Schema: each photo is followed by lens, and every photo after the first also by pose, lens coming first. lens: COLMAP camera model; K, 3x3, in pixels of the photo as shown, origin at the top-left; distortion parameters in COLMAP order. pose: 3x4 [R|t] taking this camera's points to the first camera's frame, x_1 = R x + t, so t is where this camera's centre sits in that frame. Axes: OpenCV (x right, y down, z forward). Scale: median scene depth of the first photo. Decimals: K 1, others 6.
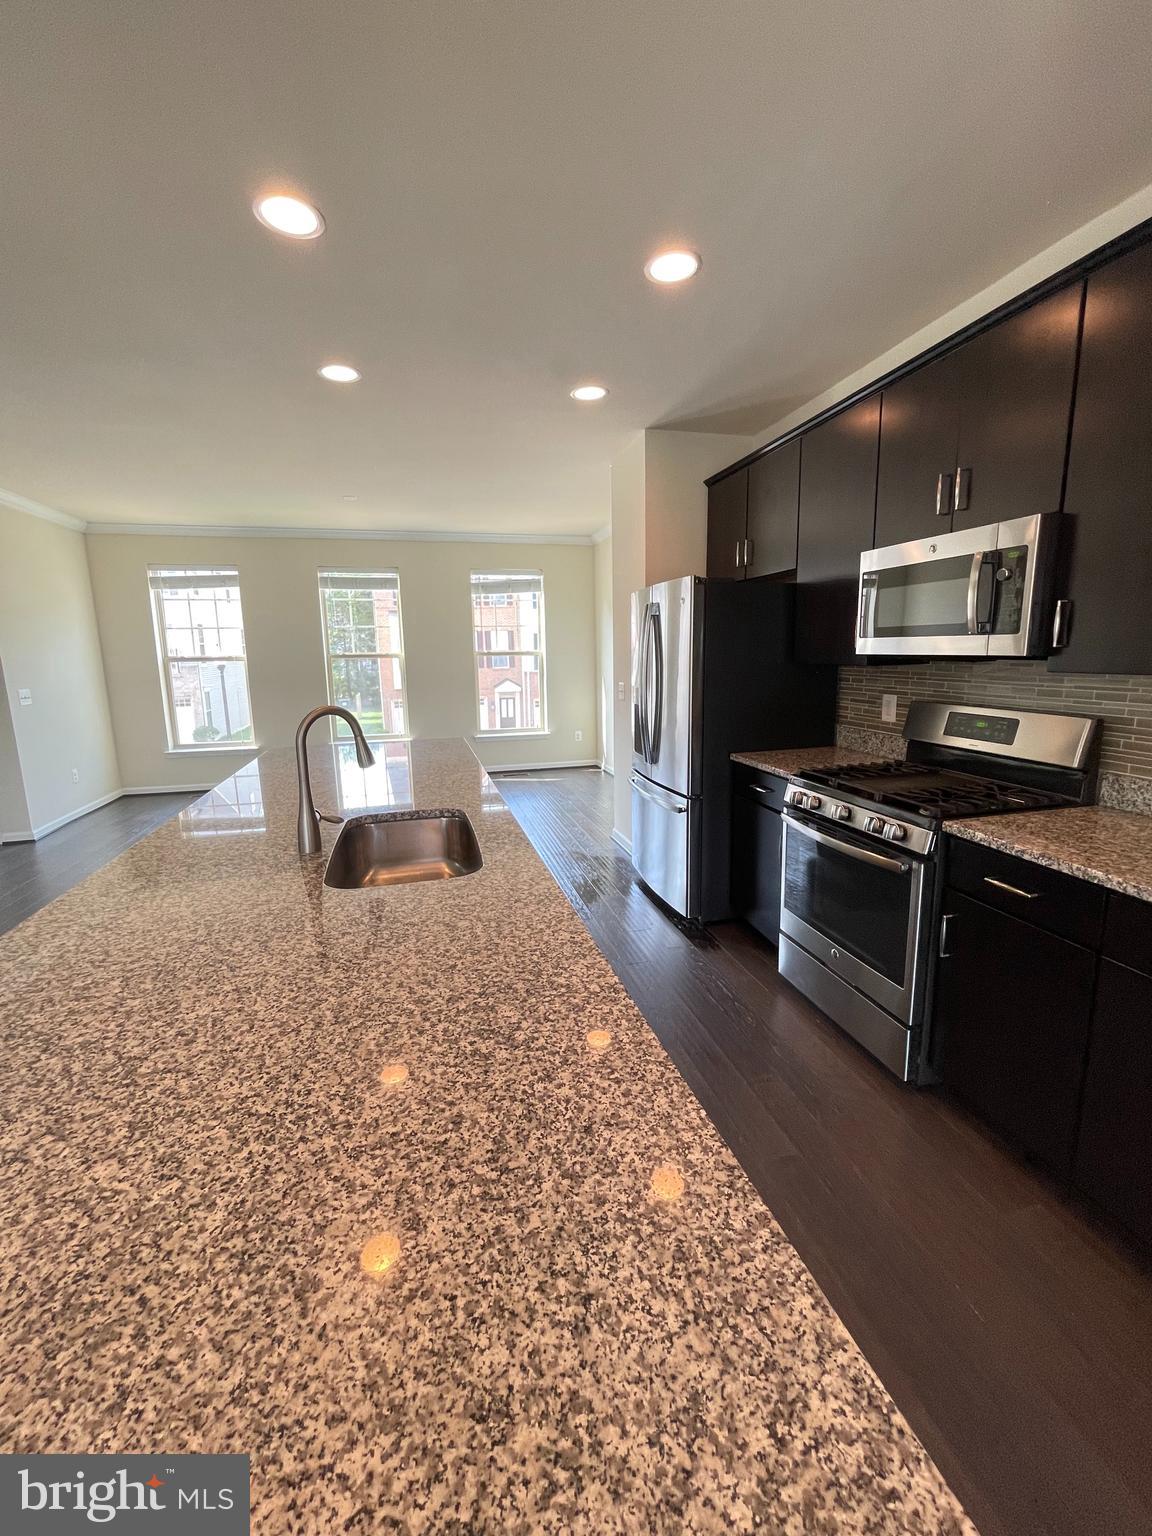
lens RADIAL K [[620.5, 0, 574.9], [0, 620.5, 763.2], [0, 0, 1]] dist [0.001373, 0.000062]
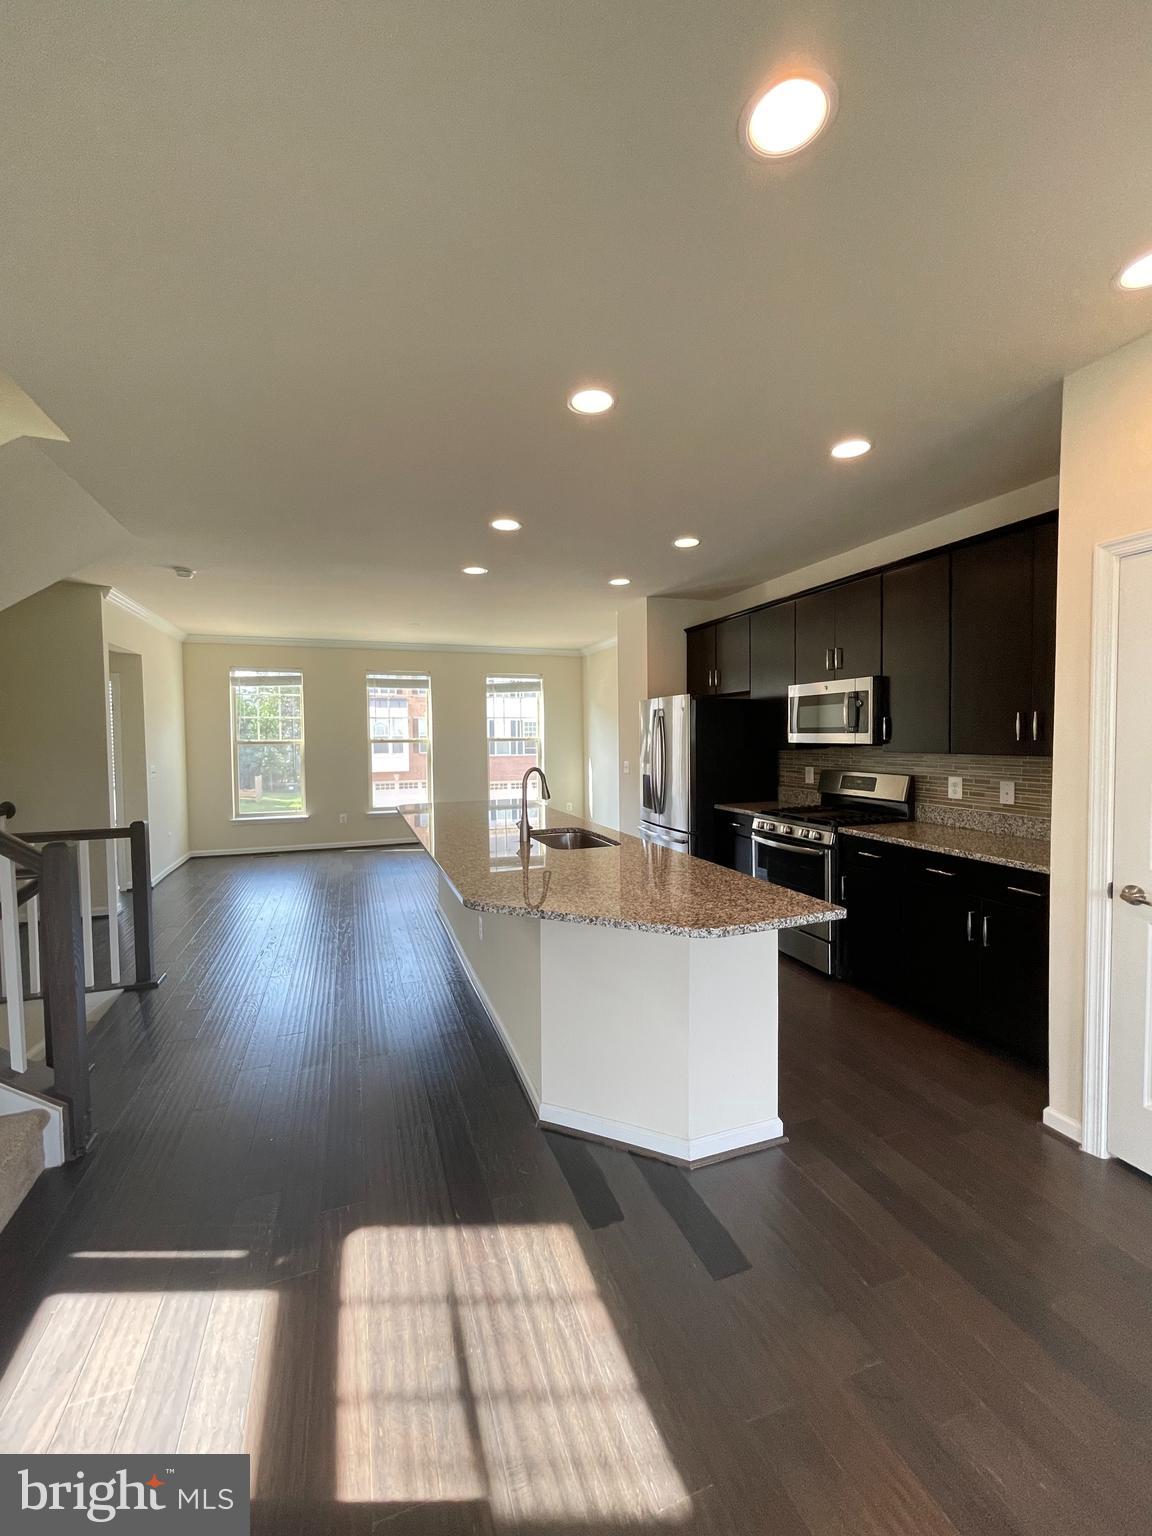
lens RADIAL K [[620.5, 0, 575.7], [0, 620.5, 763.8], [0, 0, 1]] dist [0.001373, 0.000062]
pose [[0.994924, 0.004483, 0.100529, -0.318386], [0.009414, 0.990479, -0.137339, 0.117697], [-0.100187, 0.137588, 0.985410, -0.650133]]
